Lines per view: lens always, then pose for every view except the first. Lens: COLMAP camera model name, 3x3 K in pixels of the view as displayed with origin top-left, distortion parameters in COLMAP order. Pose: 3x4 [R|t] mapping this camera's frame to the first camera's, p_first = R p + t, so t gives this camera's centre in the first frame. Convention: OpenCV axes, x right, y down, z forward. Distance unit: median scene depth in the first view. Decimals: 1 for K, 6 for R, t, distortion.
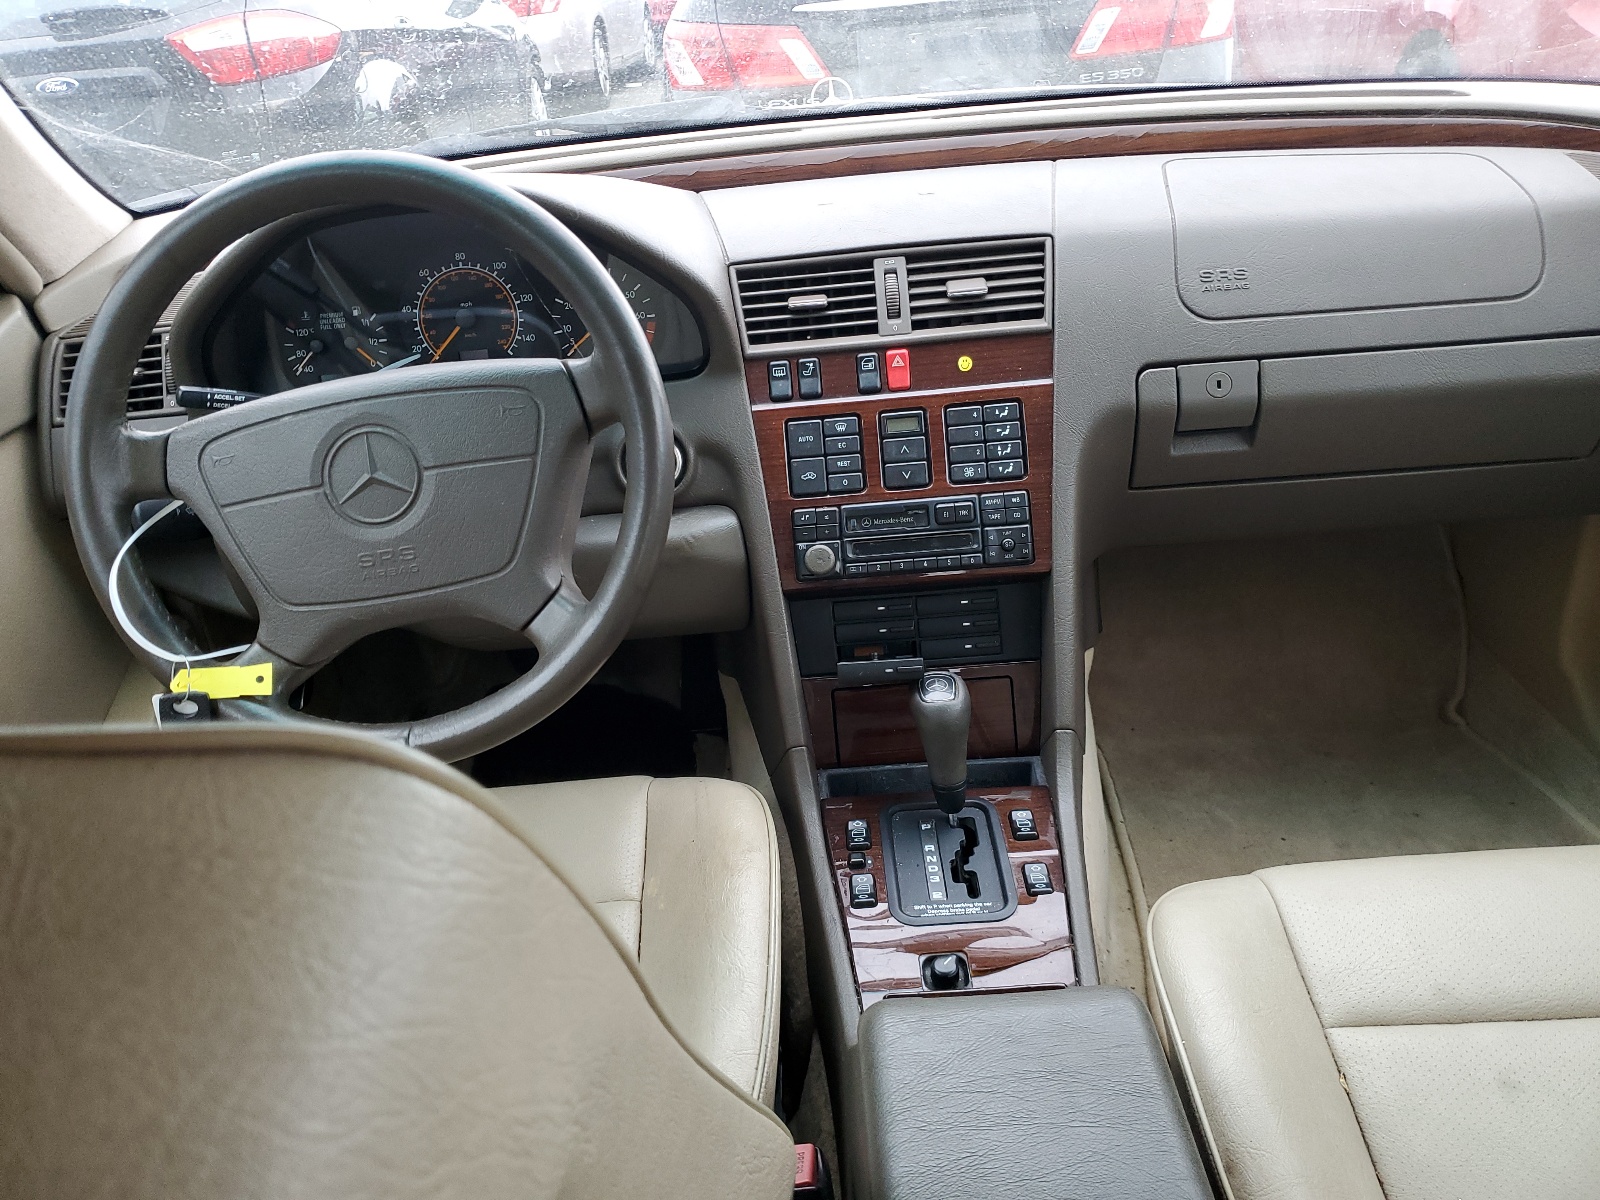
lens RADIAL K [[1202.2, 0, 799.0], [0, 1202.2, 602.4], [0, 0, 1]] dist [0.002896, -0.000026]
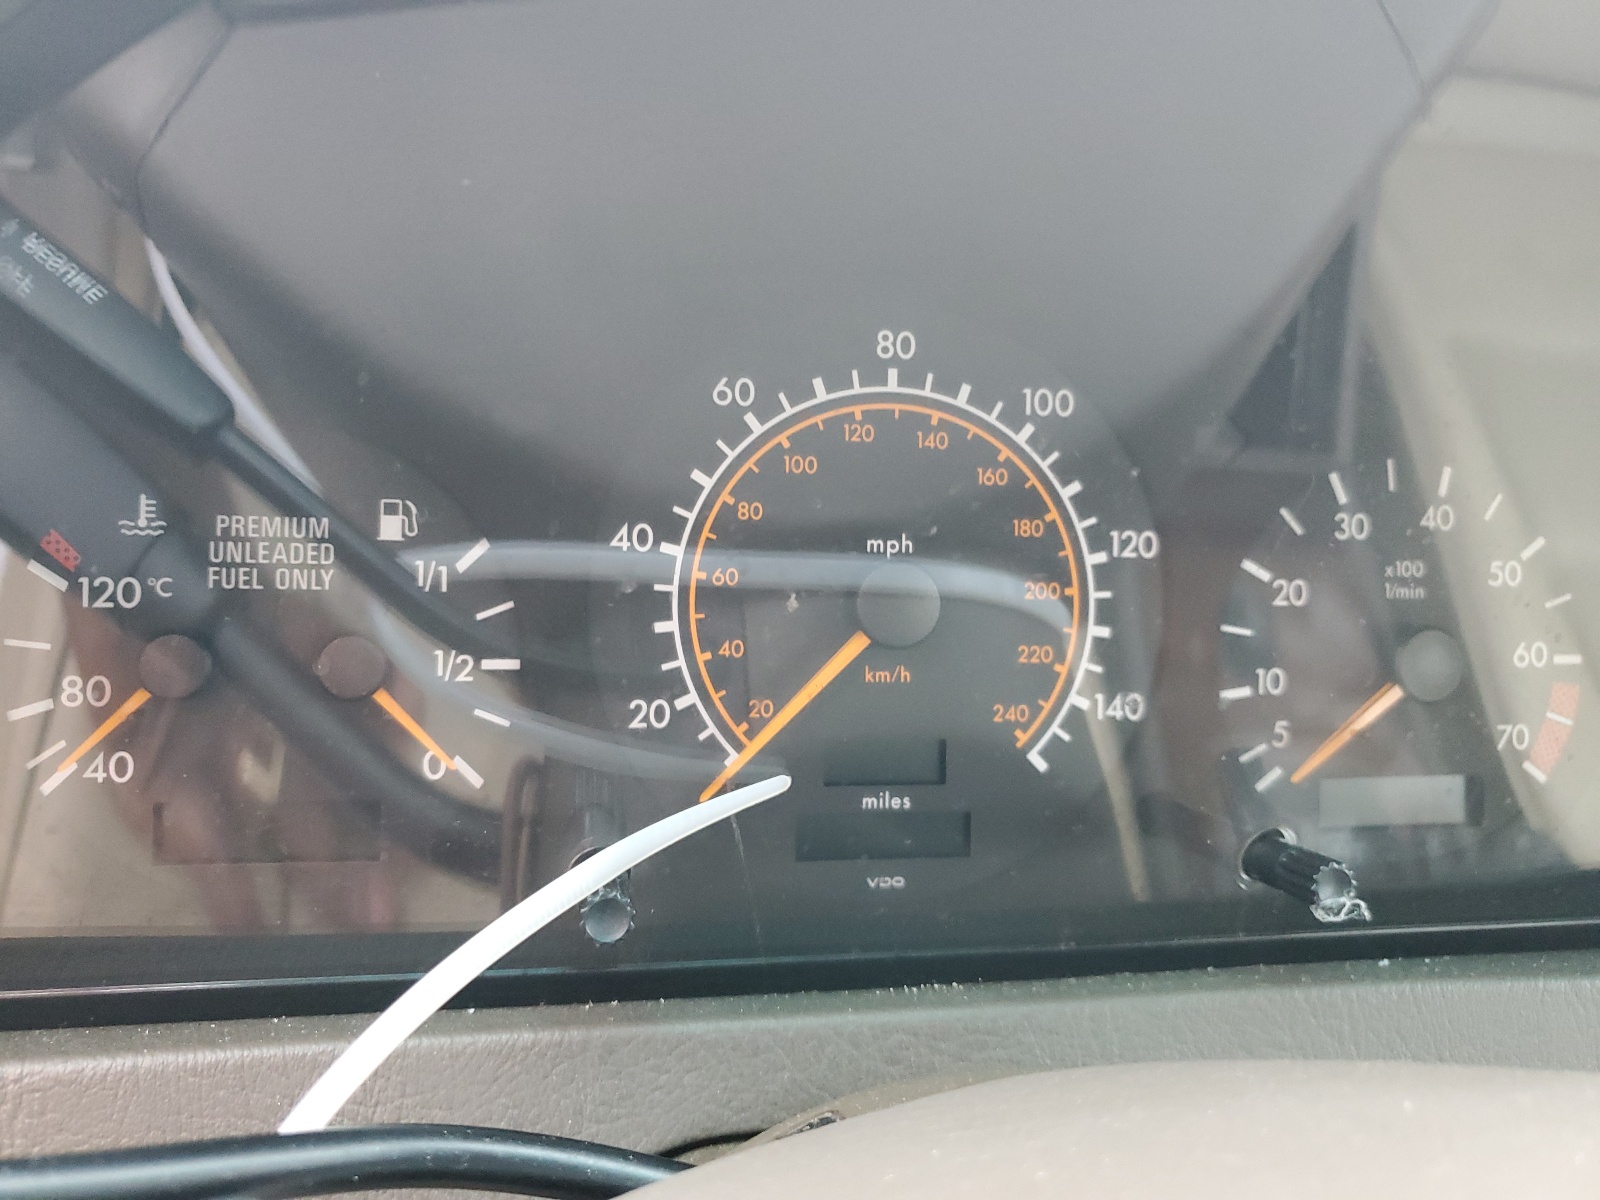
lens RADIAL K [[1202.2, 0, 802.2], [0, 1202.2, 598.5], [0, 0, 1]] dist [0.002896, -0.000026]
pose [[0.988550, 0.099220, 0.113688, -0.318937], [-0.067233, 0.964118, -0.256821, -0.178292], [-0.135090, 0.246236, 0.959749, 0.786428]]
